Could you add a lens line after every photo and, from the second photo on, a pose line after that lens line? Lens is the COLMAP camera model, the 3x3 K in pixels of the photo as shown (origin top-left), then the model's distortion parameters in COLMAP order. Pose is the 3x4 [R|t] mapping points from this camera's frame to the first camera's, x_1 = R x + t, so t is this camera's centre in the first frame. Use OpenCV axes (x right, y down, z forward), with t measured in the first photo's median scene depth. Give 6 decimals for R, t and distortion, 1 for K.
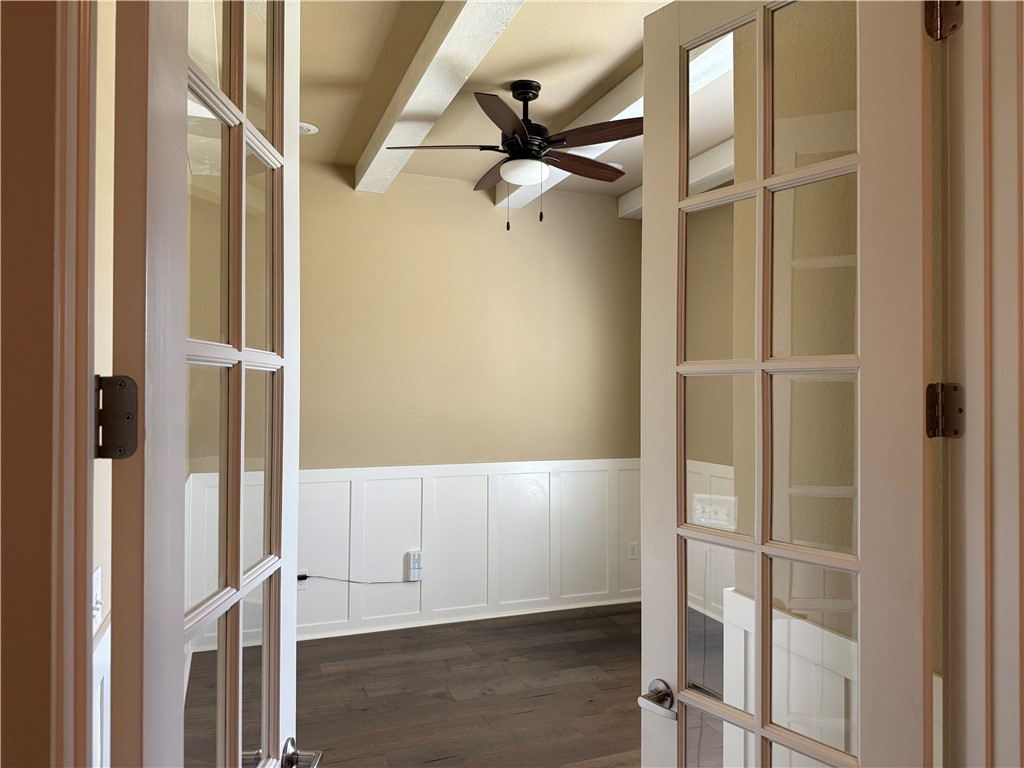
lens RADIAL K [[717.9, 0, 512.0], [0, 717.9, 384.0], [0, 0, 1]] dist [0.086512, -0.135732]
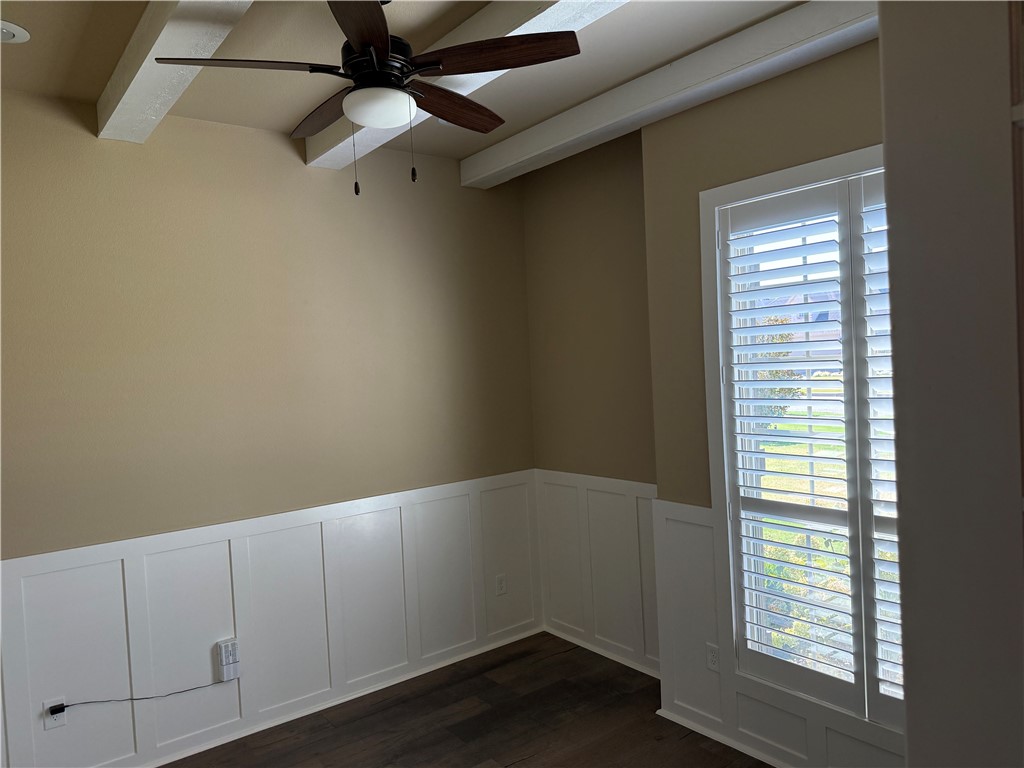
lens RADIAL K [[717.9, 0, 512.0], [0, 717.9, 384.0], [0, 0, 1]] dist [0.086512, -0.135732]
pose [[0.954917, -0.062767, 0.290161, -0.064338], [0.053914, 0.997807, 0.038411, -0.044030], [-0.291936, -0.021035, 0.956207, 0.249732]]
